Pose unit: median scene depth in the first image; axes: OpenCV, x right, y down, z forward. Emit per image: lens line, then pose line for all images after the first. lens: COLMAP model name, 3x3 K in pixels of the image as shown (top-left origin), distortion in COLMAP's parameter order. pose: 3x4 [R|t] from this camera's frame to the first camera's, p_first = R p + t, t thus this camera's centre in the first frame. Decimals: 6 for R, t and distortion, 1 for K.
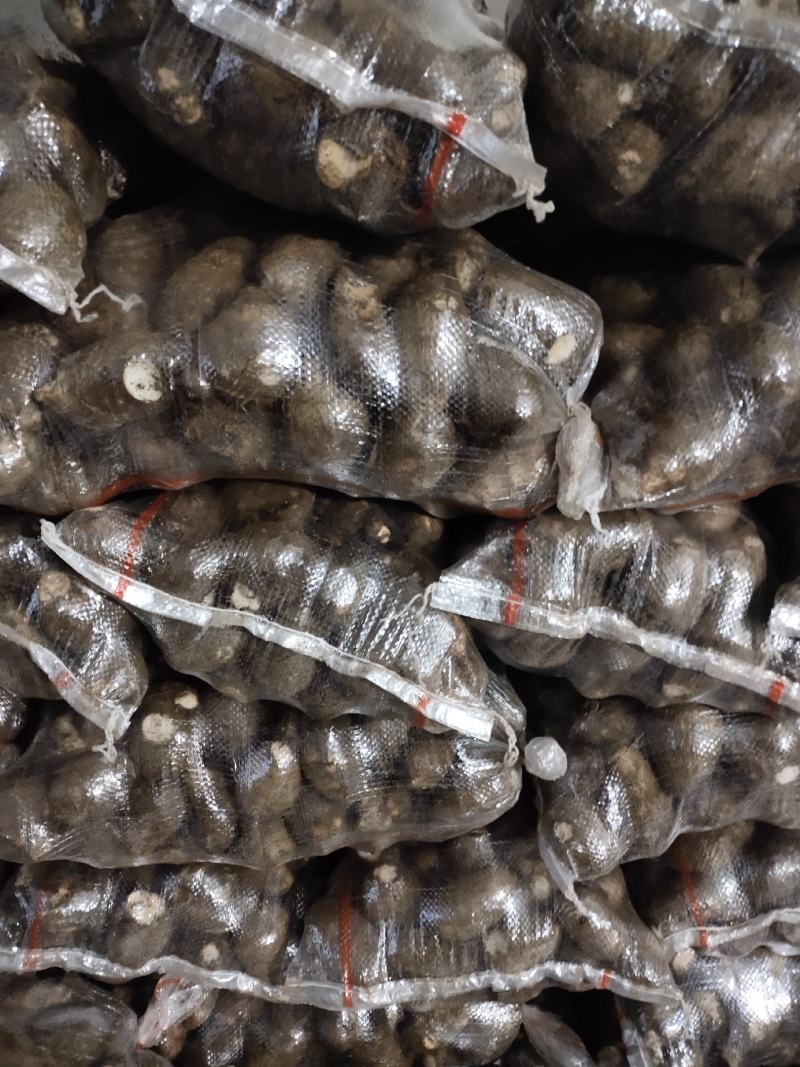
lens RADIAL K [[849.1, 0, 404.7], [0, 849.1, 538.7], [0, 0, 1]] dist [0.069111, -0.156709]
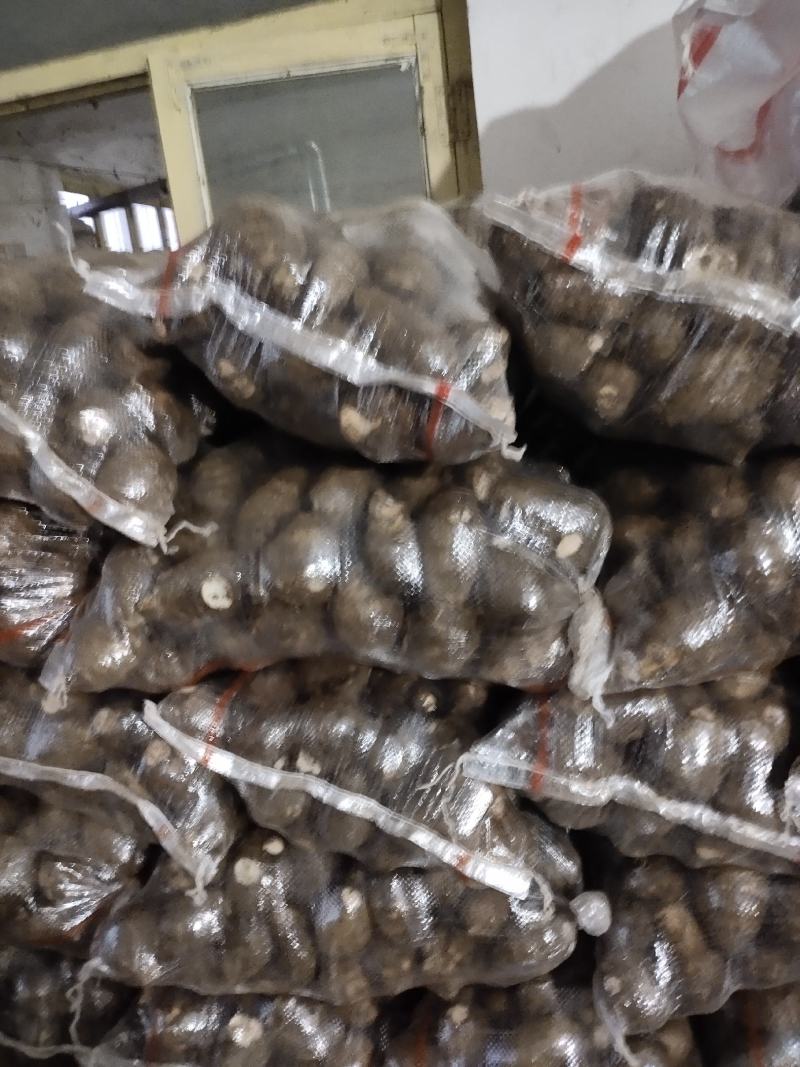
lens RADIAL K [[849.1, 0, 404.7], [0, 849.1, 538.7], [0, 0, 1]] dist [0.069111, -0.156709]
pose [[0.980938, -0.040720, -0.190009, 0.177982], [0.020276, 0.993909, -0.108327, -0.108022], [0.193263, 0.102410, 0.975788, -0.149062]]
